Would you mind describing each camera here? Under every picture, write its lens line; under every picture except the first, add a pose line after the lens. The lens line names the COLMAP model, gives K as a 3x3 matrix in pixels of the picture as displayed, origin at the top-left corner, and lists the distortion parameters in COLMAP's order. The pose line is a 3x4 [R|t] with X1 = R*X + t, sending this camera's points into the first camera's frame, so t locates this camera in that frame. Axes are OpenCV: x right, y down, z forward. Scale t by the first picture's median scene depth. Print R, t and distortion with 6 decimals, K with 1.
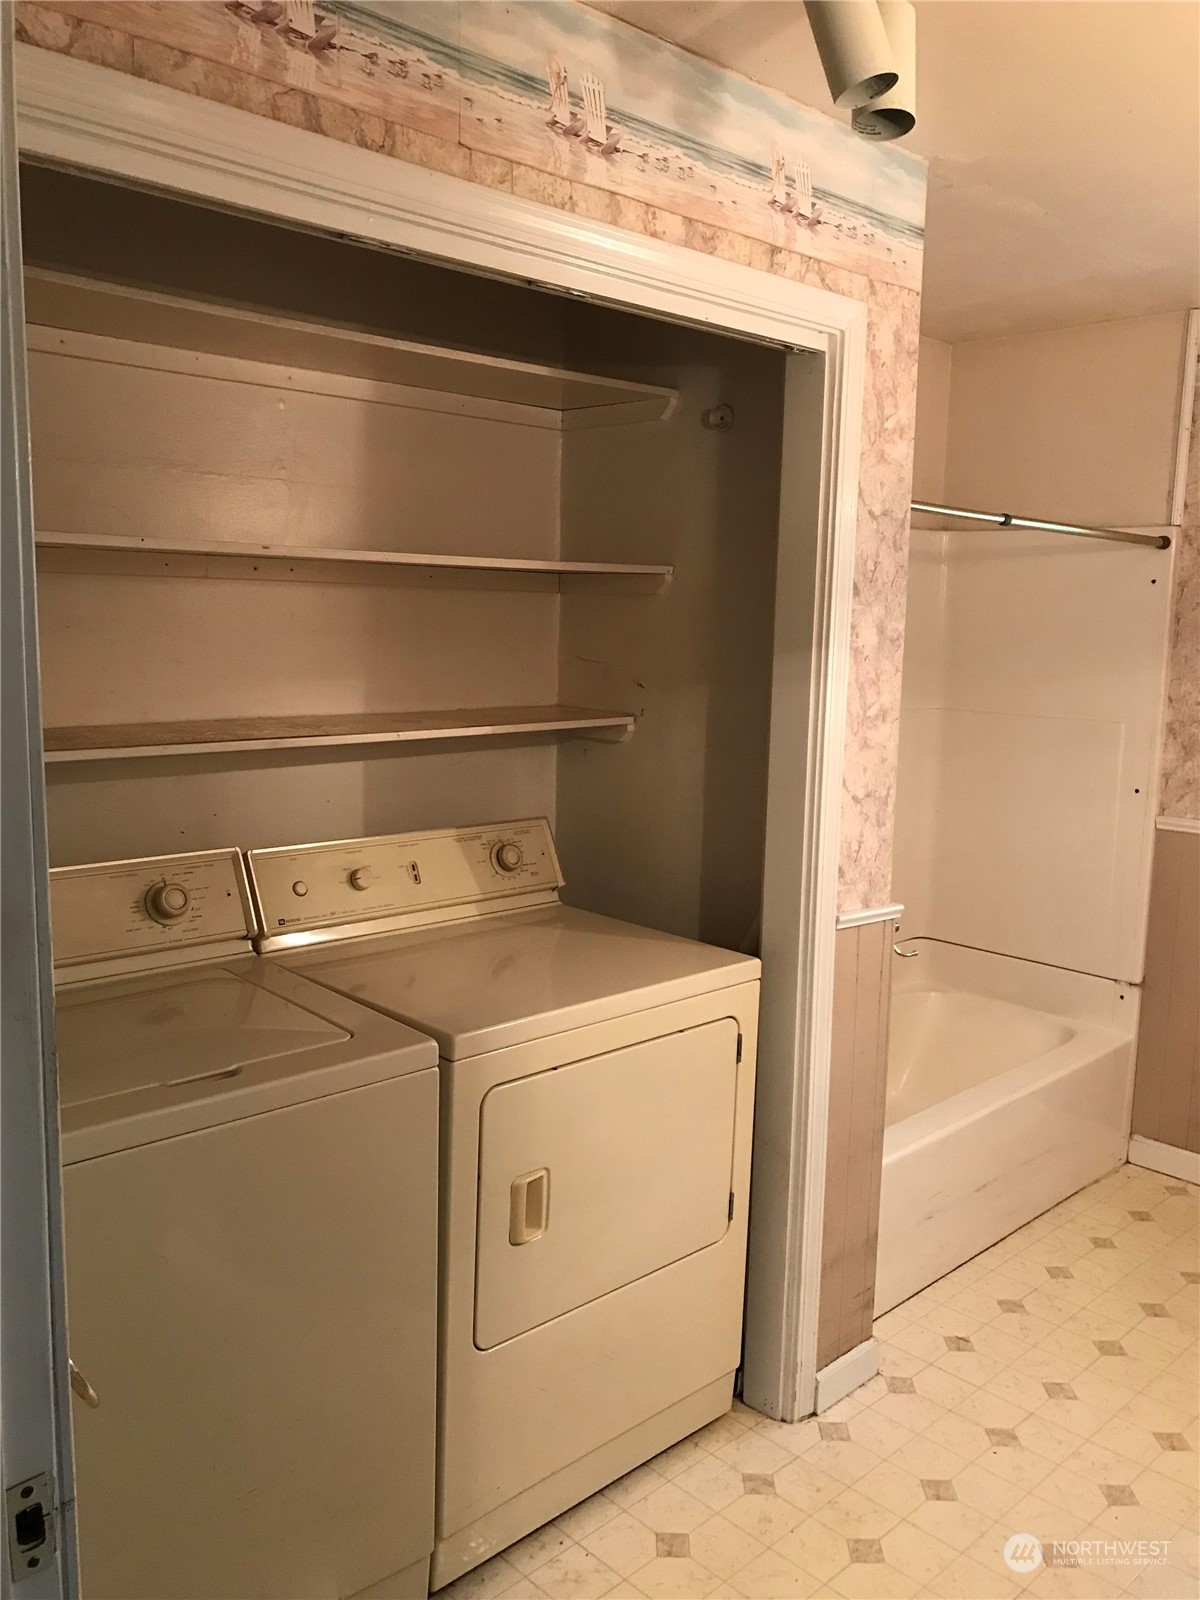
lens RADIAL K [[1318.6, 0, 597.4], [0, 1318.6, 799.9], [0, 0, 1]] dist [0.034009, -0.027713]
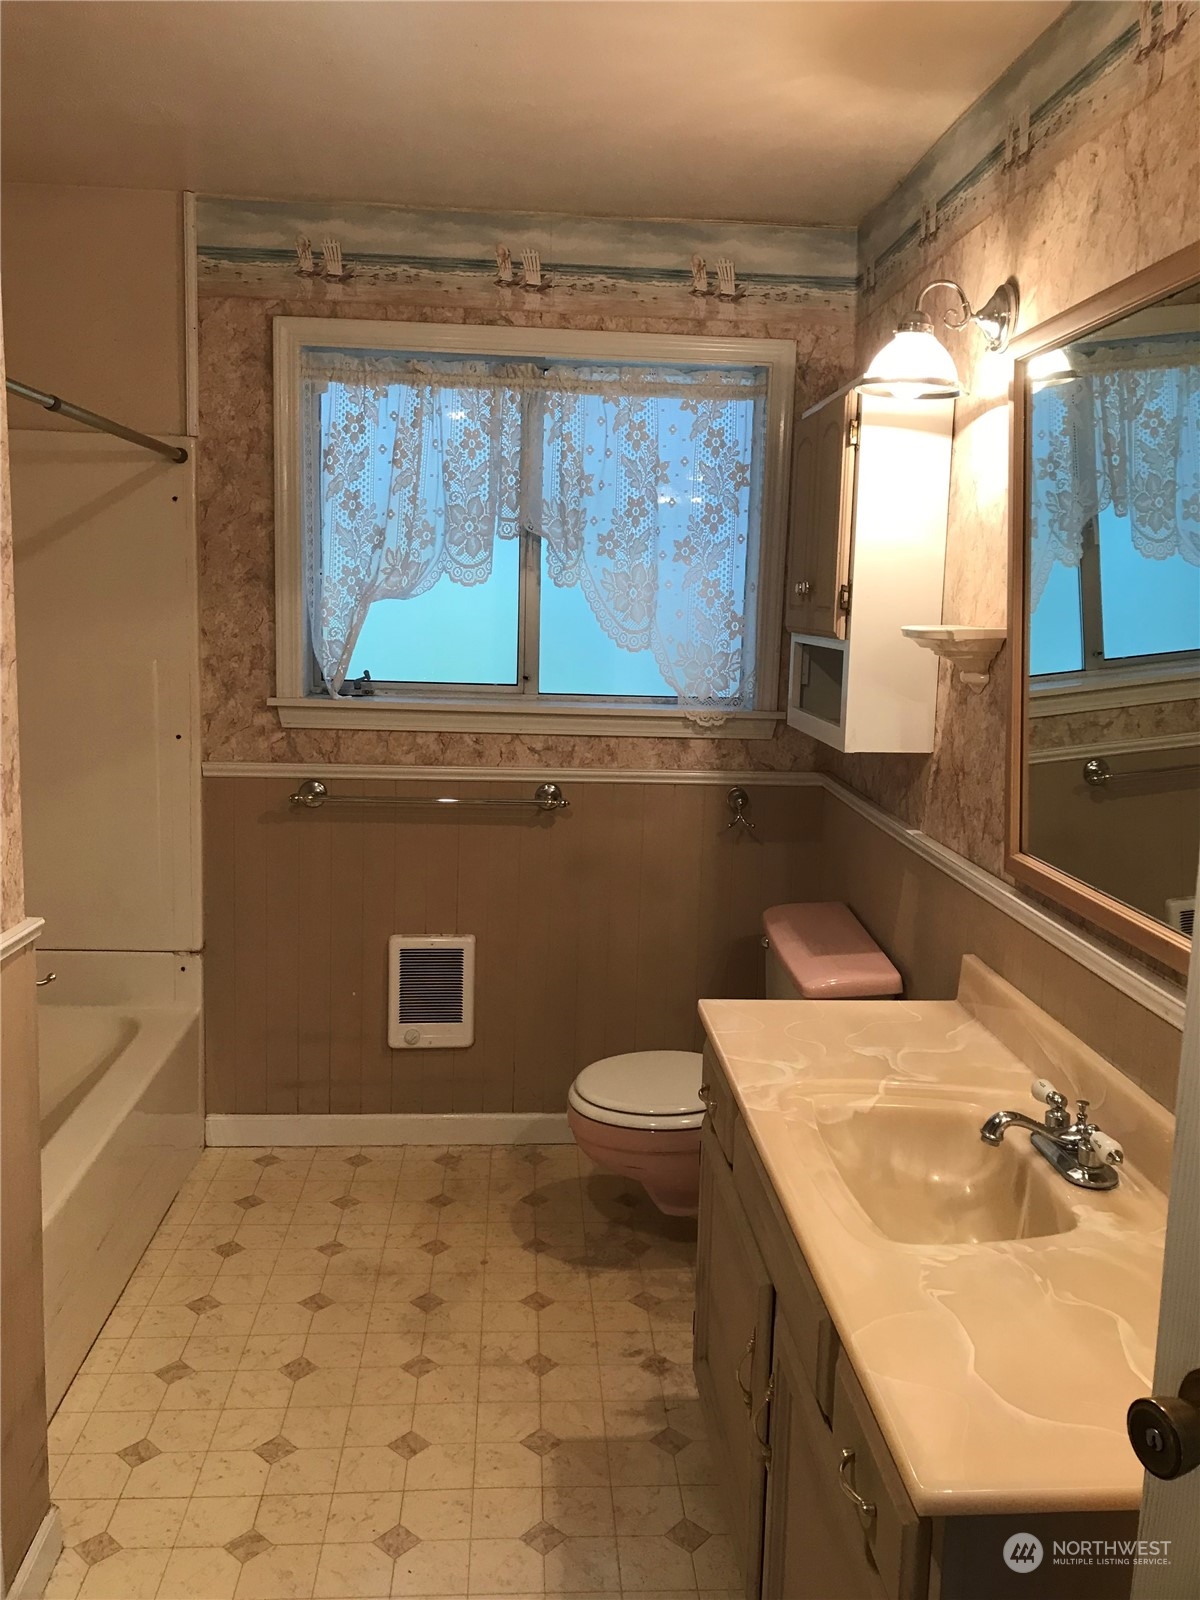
lens RADIAL K [[1318.6, 0, 593.1], [0, 1318.6, 772.6], [0, 0, 1]] dist [0.034009, -0.027713]
pose [[0.659986, -0.115944, 0.742277, -0.073338], [0.104314, 0.992592, 0.062294, -0.009605], [-0.744001, 0.036317, 0.667191, 0.211031]]
